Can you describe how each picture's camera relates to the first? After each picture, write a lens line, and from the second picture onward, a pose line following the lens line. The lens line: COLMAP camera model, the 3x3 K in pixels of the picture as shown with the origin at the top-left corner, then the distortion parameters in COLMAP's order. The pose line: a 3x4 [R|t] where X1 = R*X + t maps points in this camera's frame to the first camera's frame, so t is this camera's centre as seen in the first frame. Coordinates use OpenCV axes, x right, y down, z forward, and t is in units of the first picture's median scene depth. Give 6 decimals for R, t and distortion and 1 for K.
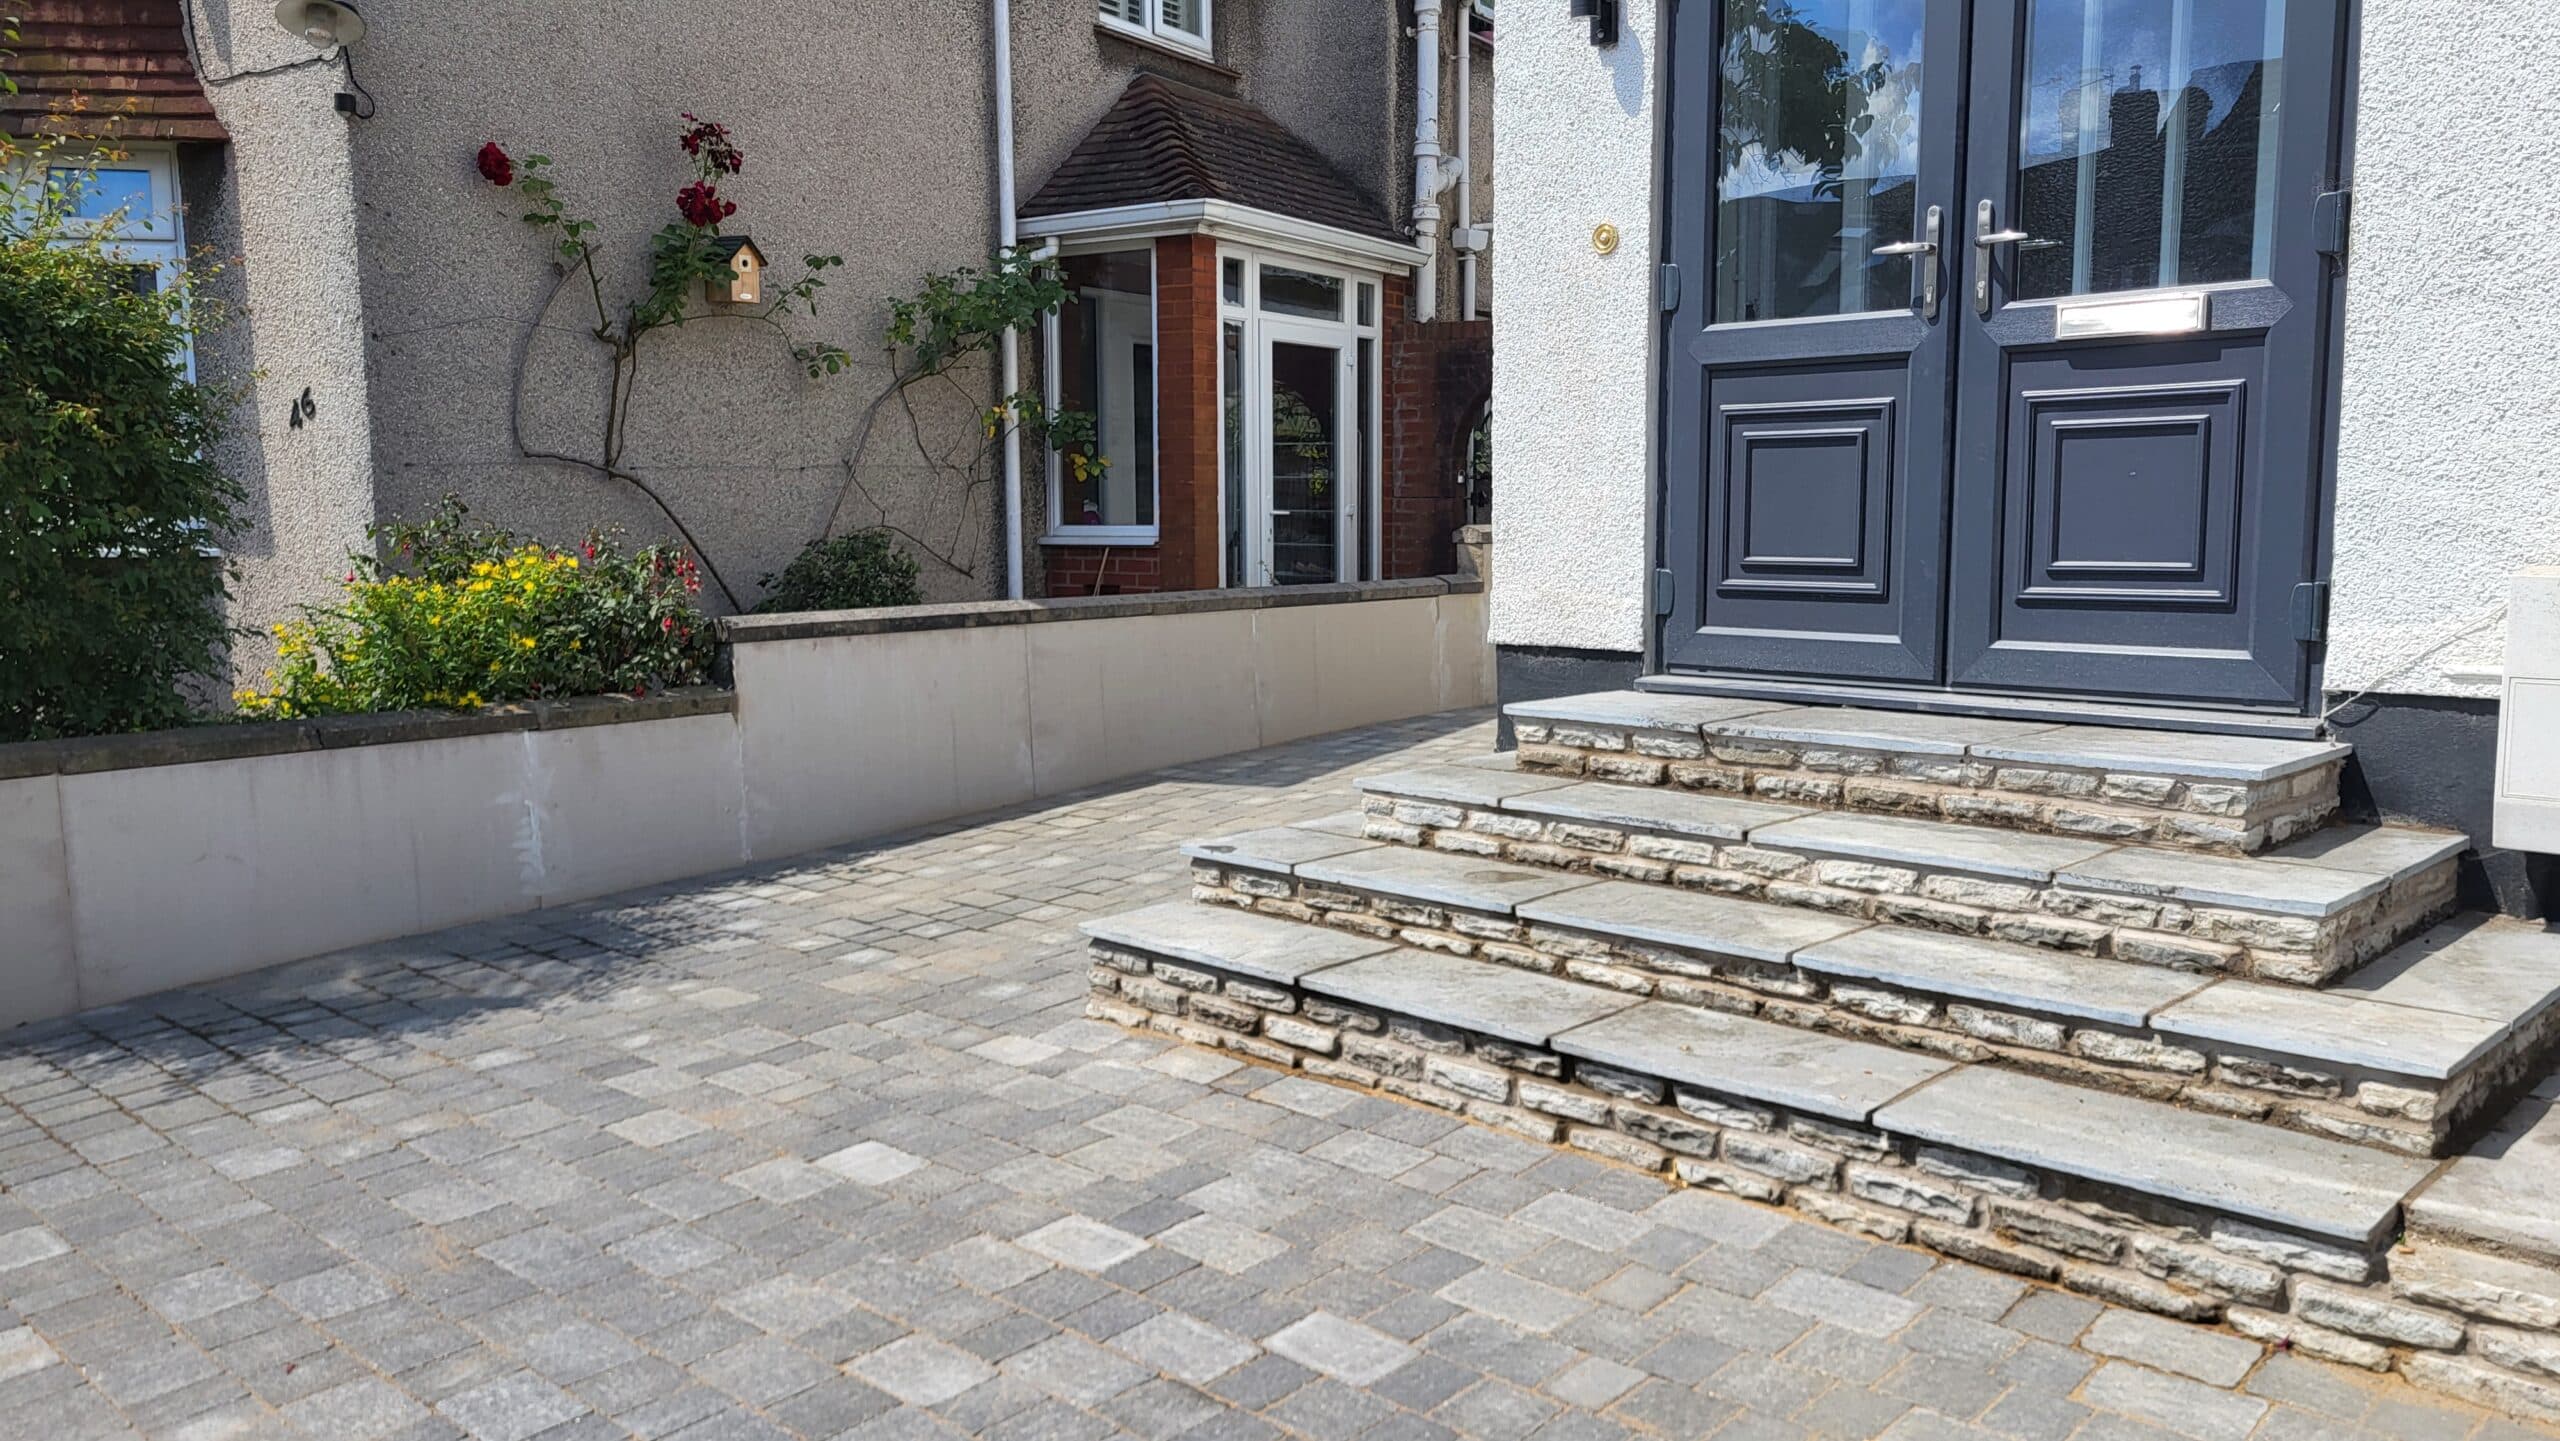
lens RADIAL K [[1933.9, 0, 1290.0], [0, 1933.9, 725.4], [0, 0, 1]] dist [0.065480, -0.040965]
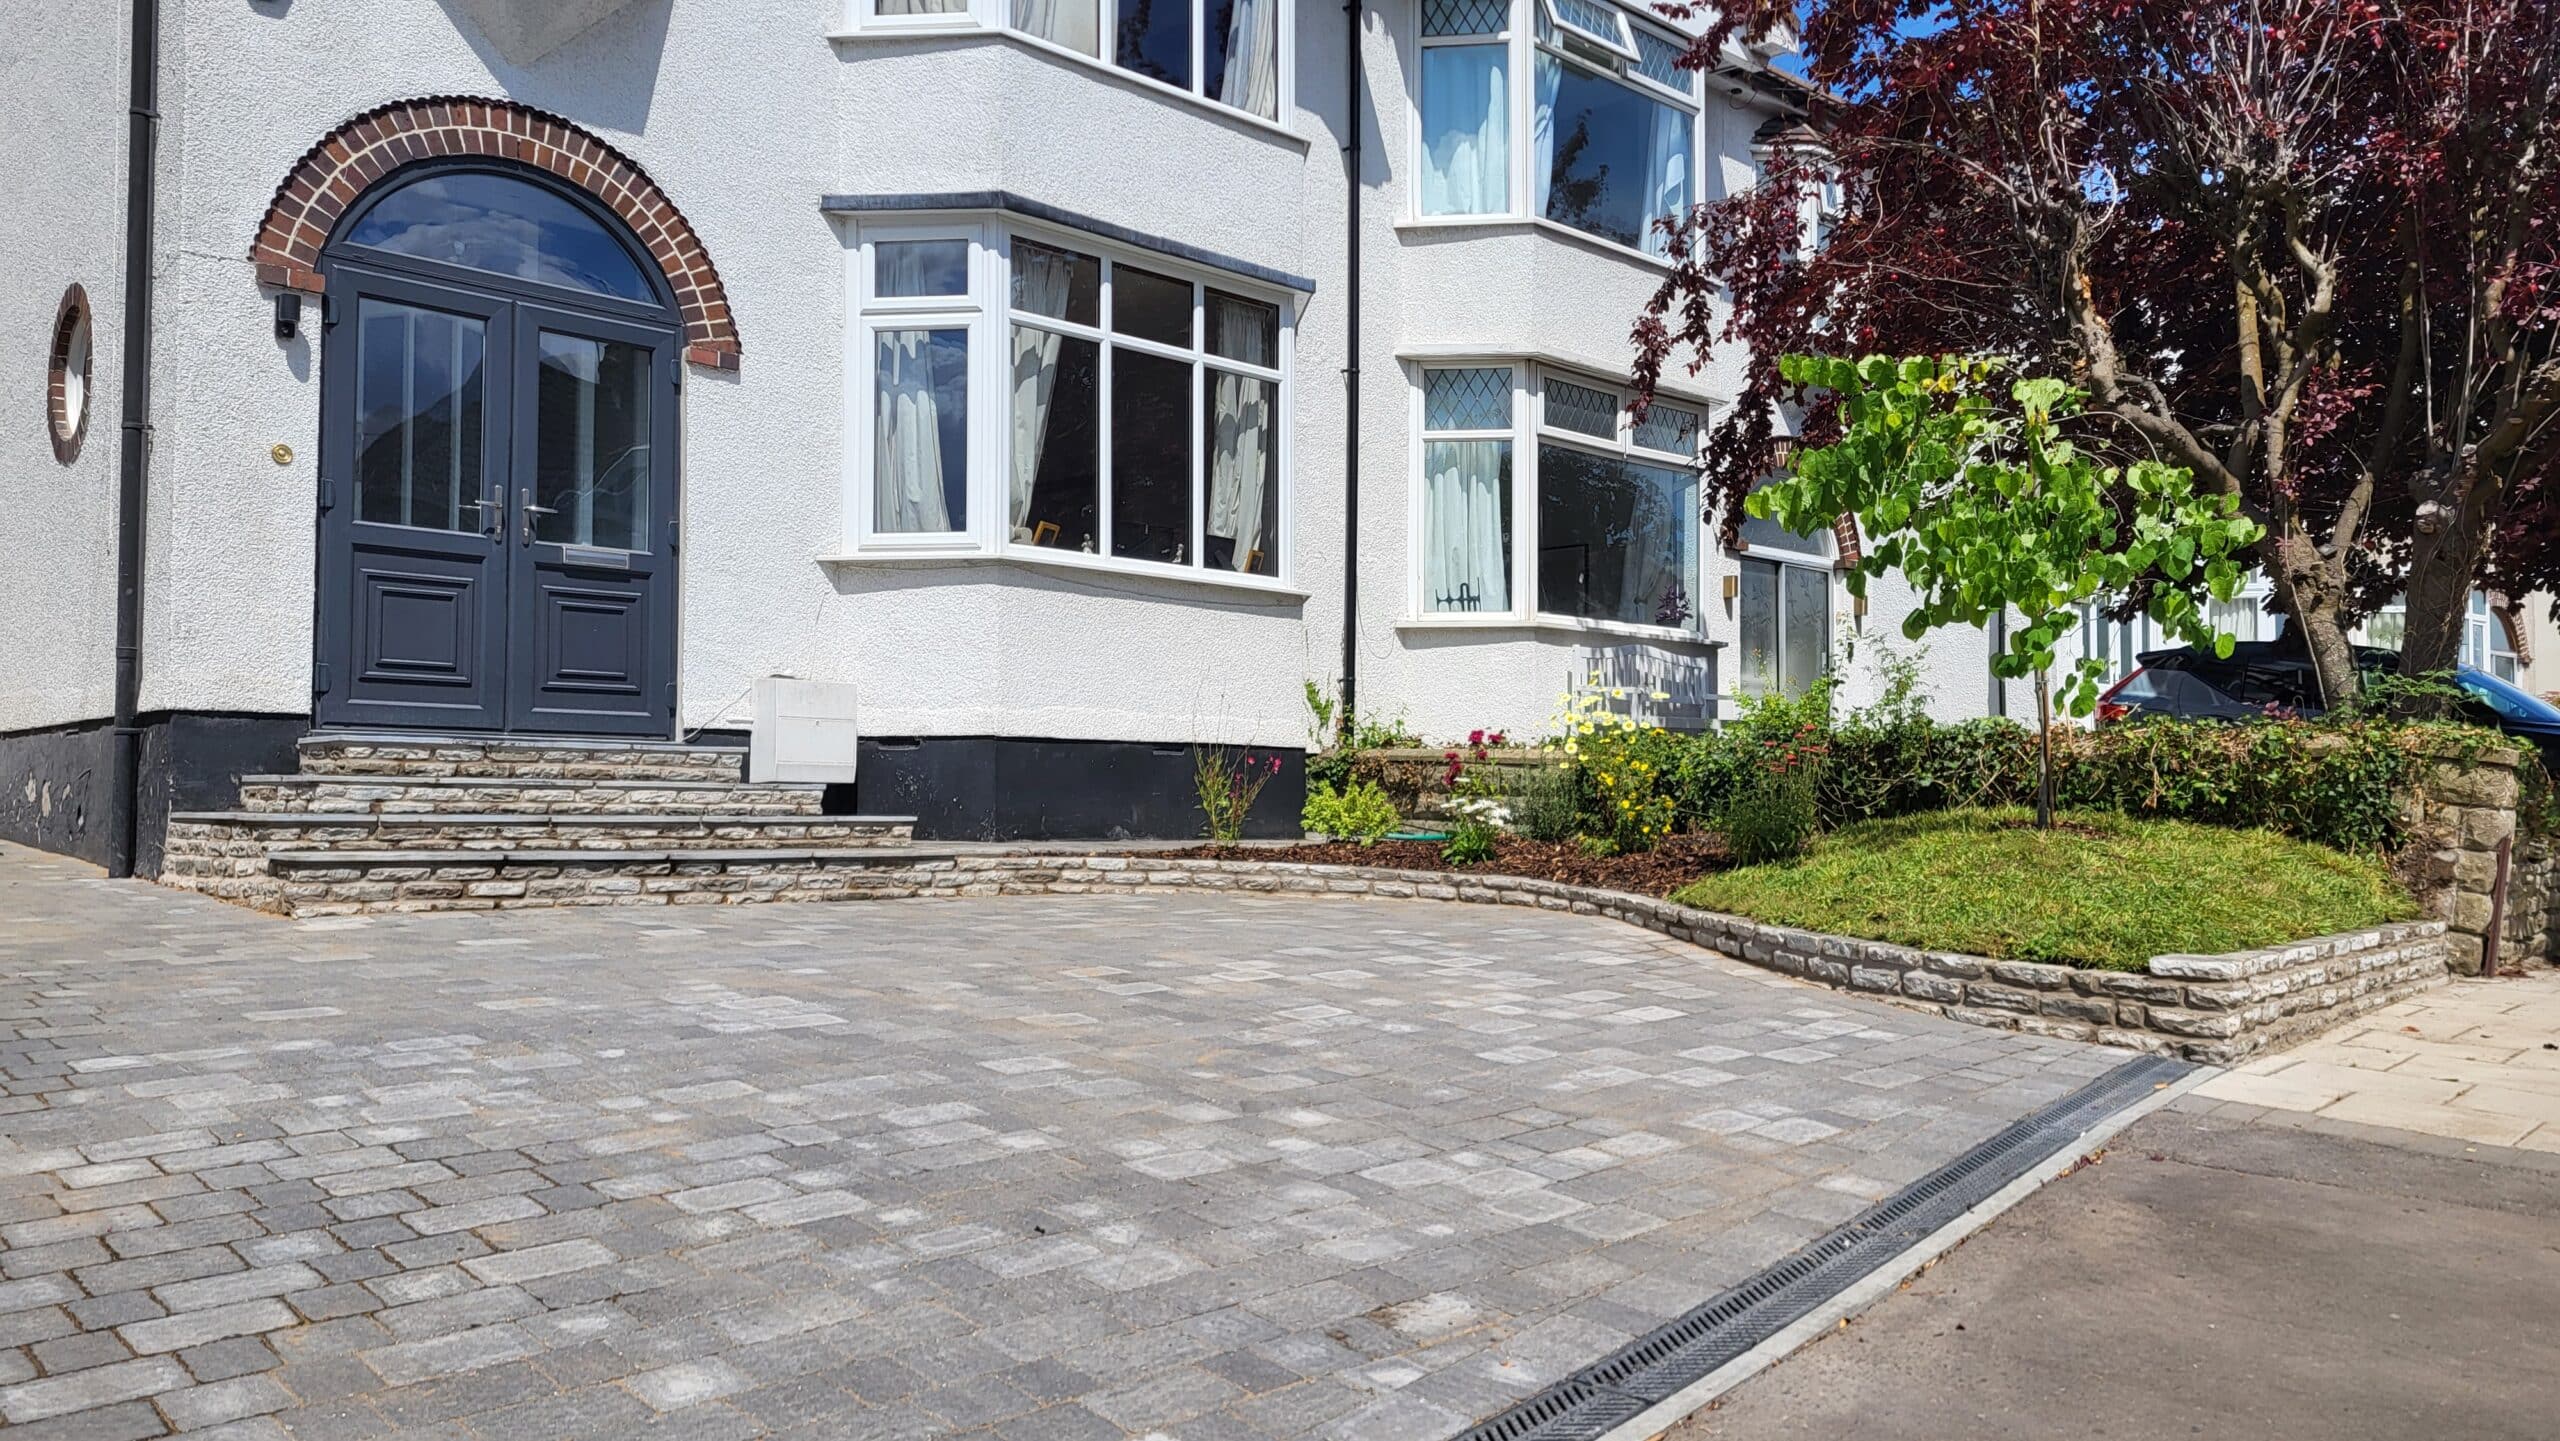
lens RADIAL K [[1933.9, 0, 1296.3], [0, 1933.9, 733.3], [0, 0, 1]] dist [0.065480, -0.040965]
pose [[0.047323, 0.048272, 0.997713, -1.853551], [0.107836, 0.992747, -0.053147, 0.201220], [-0.993042, 0.110105, 0.041774, 0.182524]]
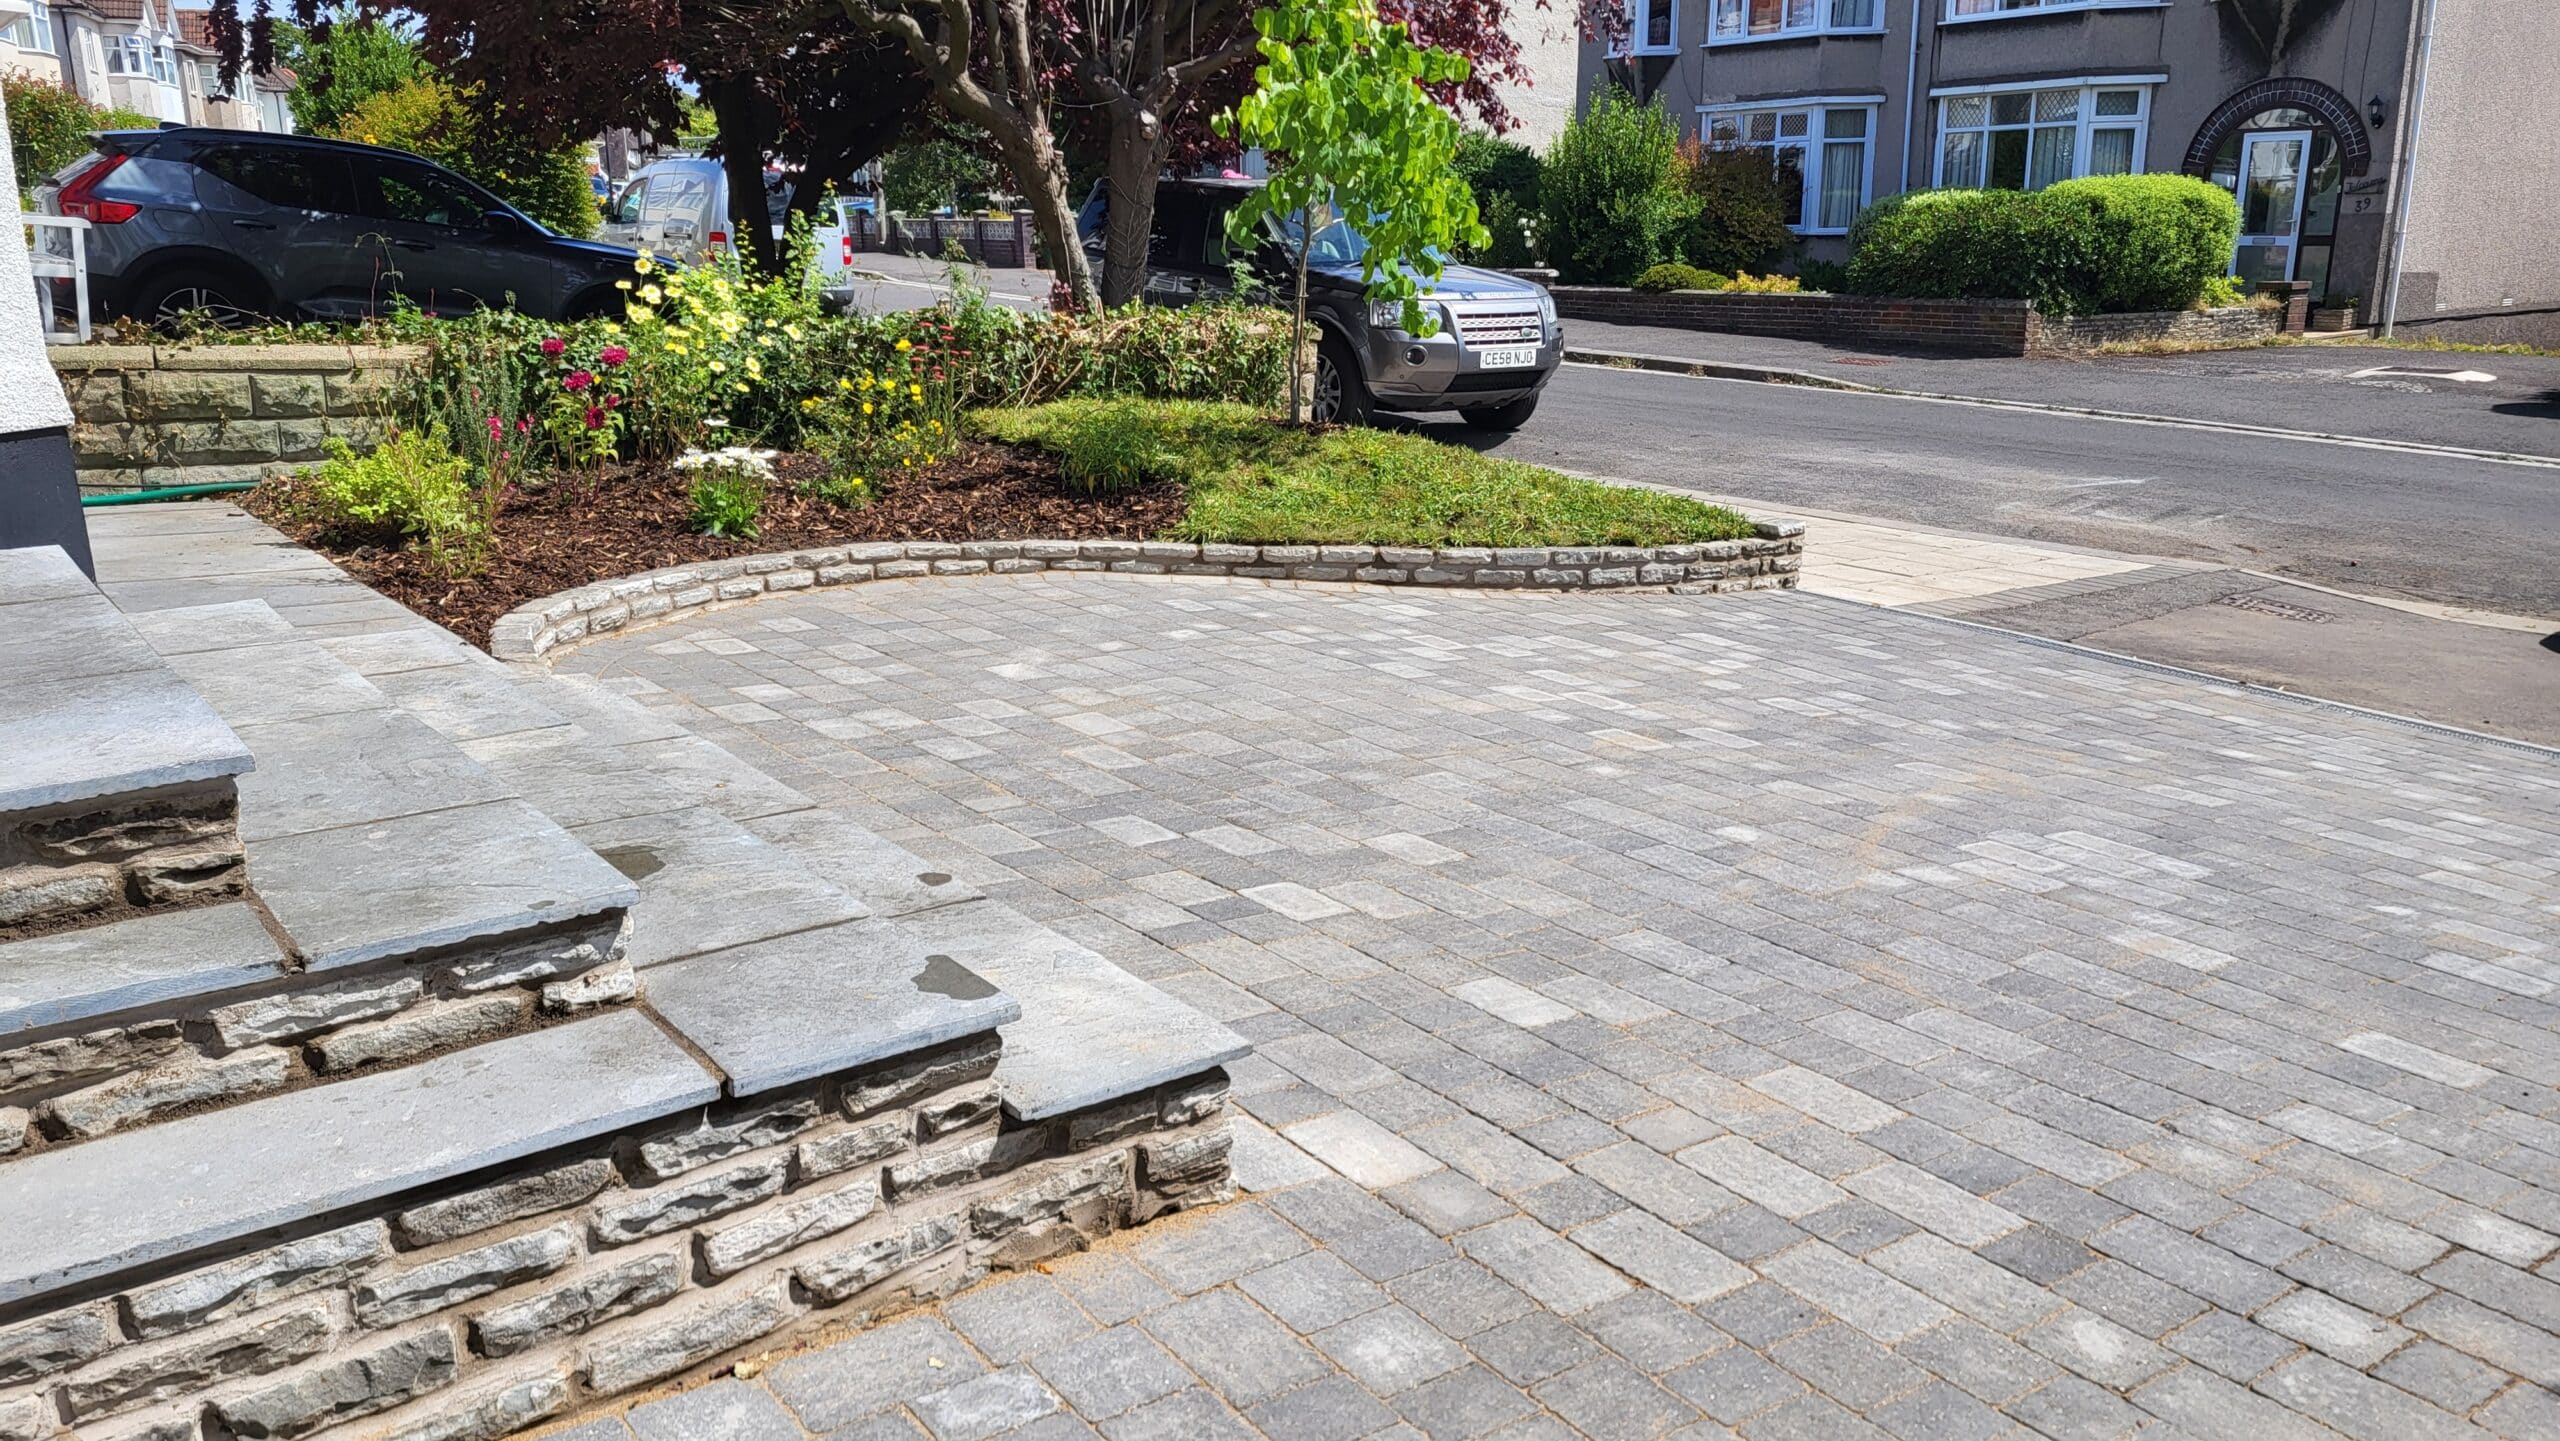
lens RADIAL K [[1933.9, 0, 1292.0], [0, 1933.9, 724.6], [0, 0, 1]] dist [0.065480, -0.040965]
pose [[-0.986847, -0.031196, 0.158616, -0.240815], [0.028562, 0.932117, 0.361030, -0.211089], [-0.159111, 0.360812, -0.918966, 1.709974]]
